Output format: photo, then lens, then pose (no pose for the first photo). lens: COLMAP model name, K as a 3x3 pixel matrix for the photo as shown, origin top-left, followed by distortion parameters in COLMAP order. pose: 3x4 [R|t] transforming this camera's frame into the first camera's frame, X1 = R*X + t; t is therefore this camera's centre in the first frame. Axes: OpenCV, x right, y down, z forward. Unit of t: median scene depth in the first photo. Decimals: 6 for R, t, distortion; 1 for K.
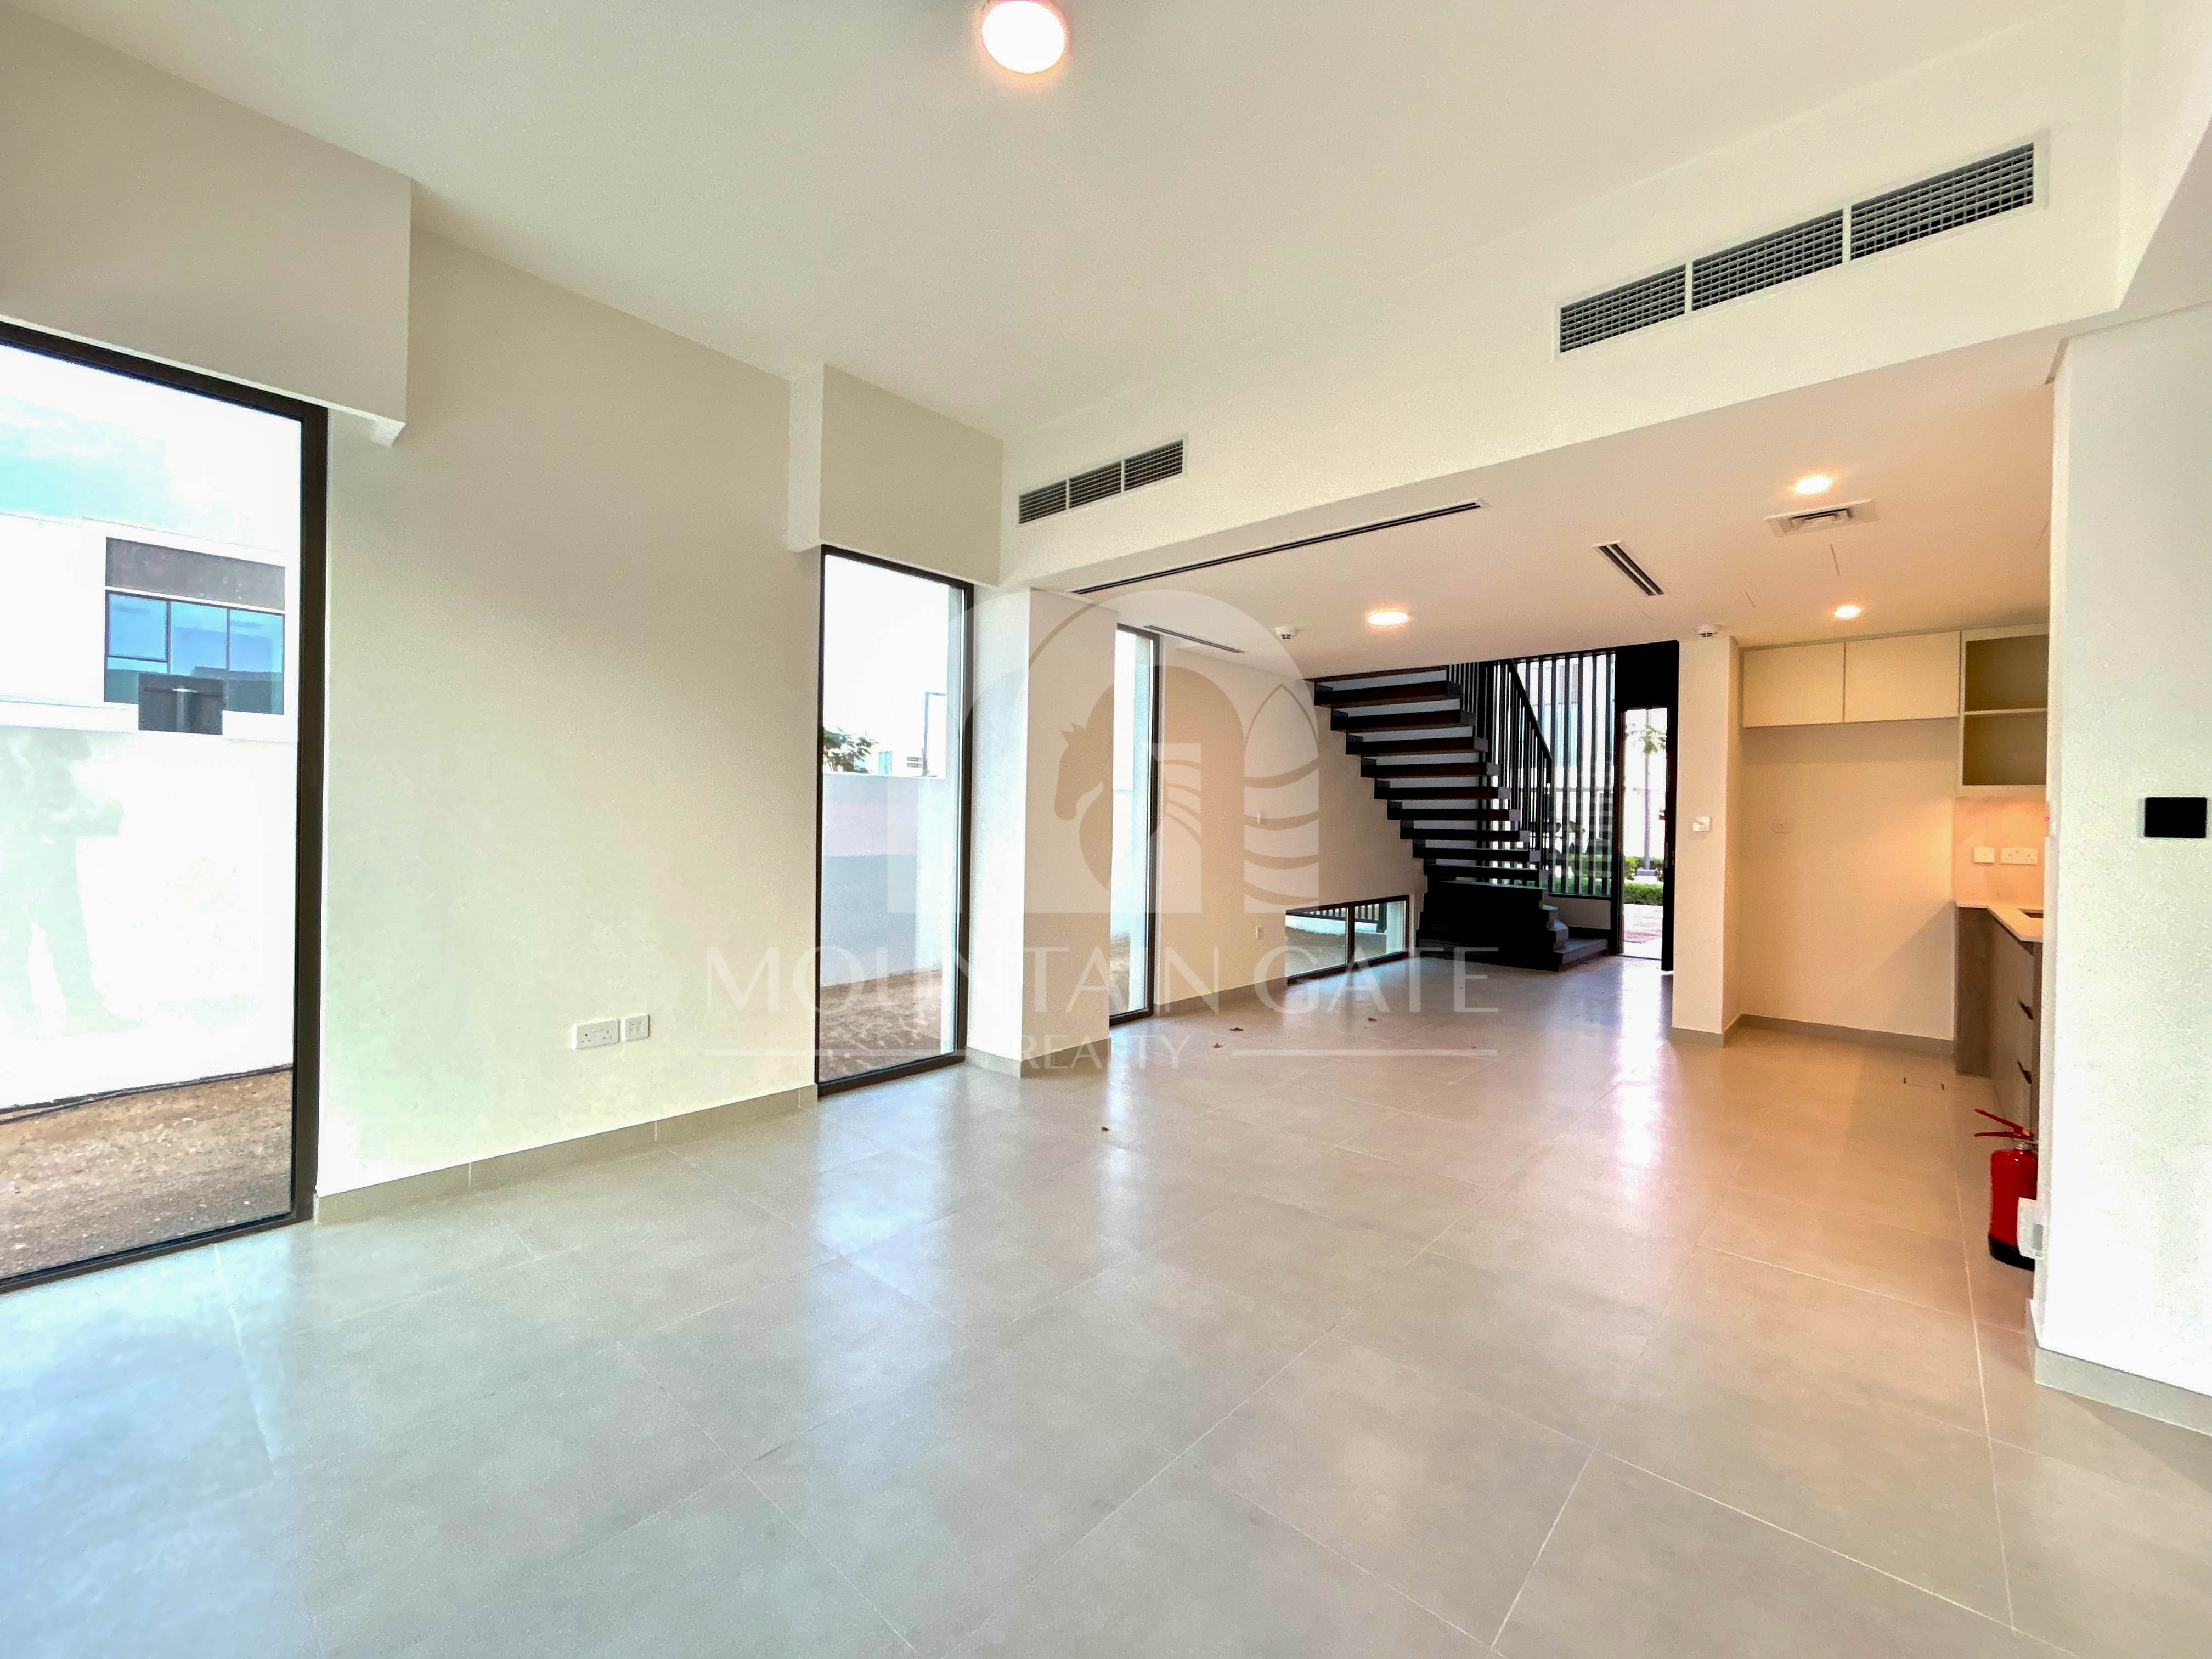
lens RADIAL K [[897.9, 0, 1107.7], [0, 897.9, 826.2], [0, 0, 1]] dist [-0.009213, 0.003049]
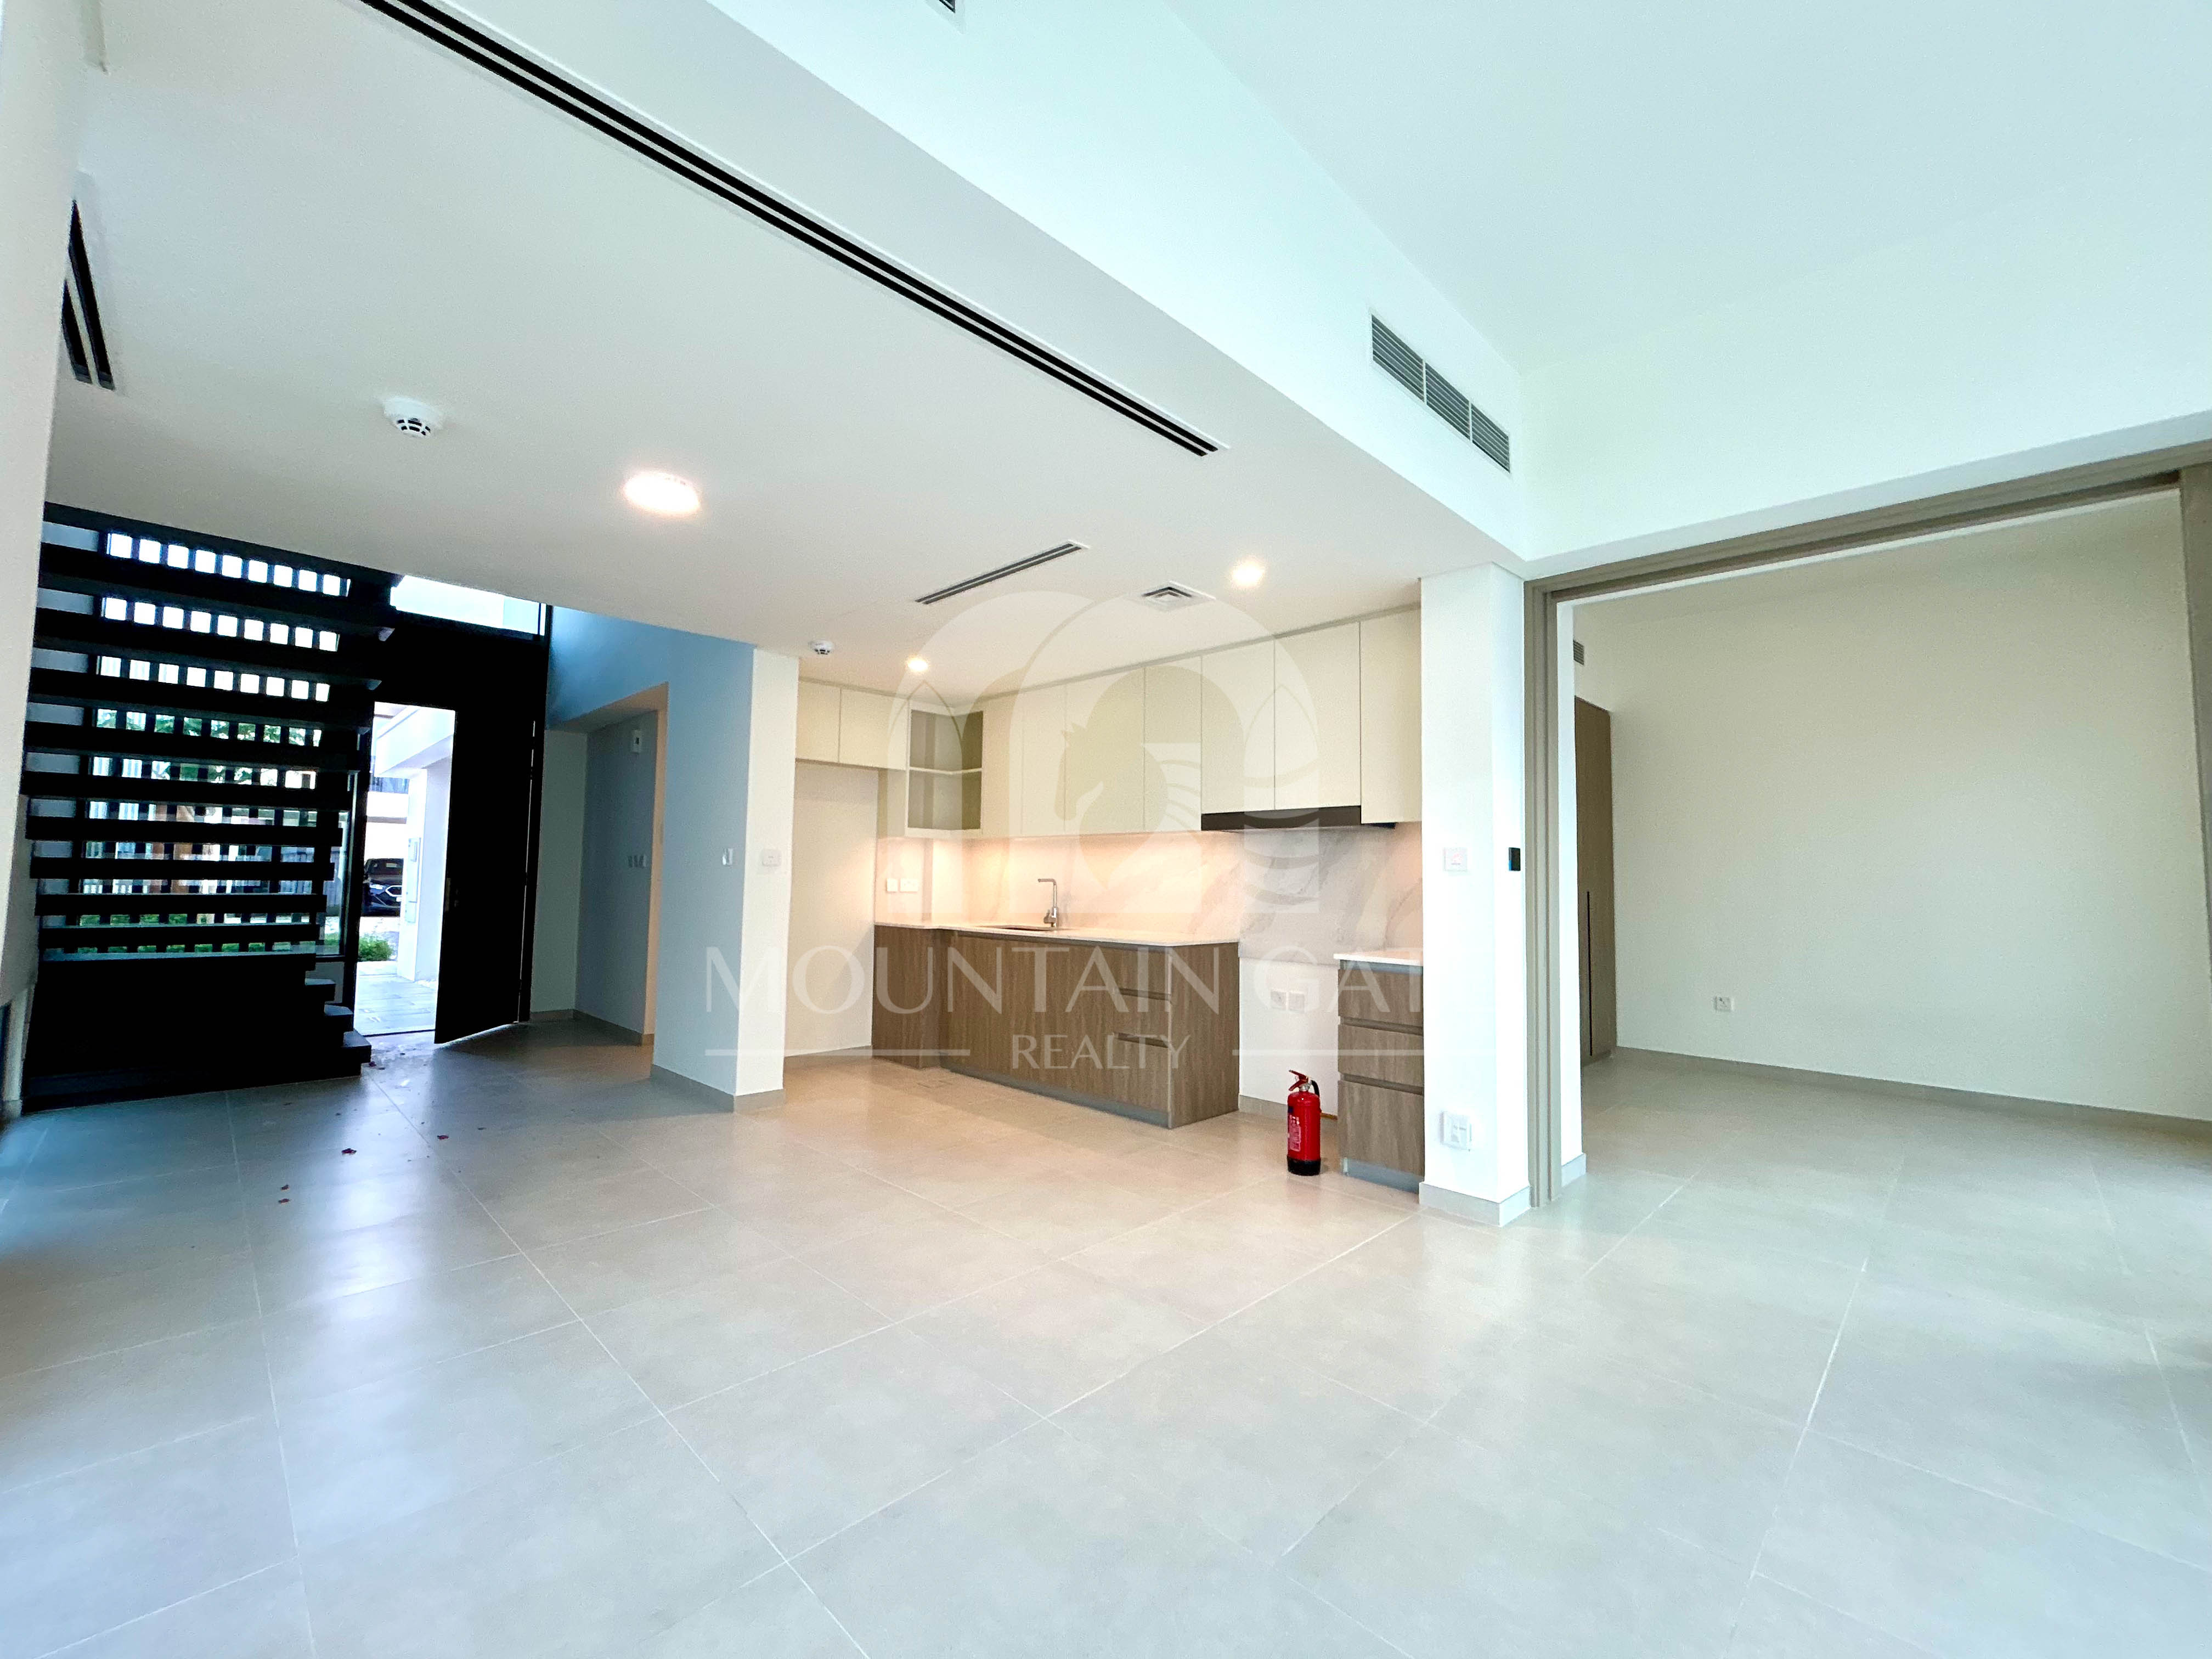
lens RADIAL K [[897.9, 0, 1098.0], [0, 897.9, 831.3], [0, 0, 1]] dist [-0.009213, 0.003049]
pose [[0.054642, 0.039995, 0.997705, -0.234125], [-0.008321, 0.999181, -0.039598, 0.004689], [-0.998471, -0.006138, 0.054930, 0.677127]]
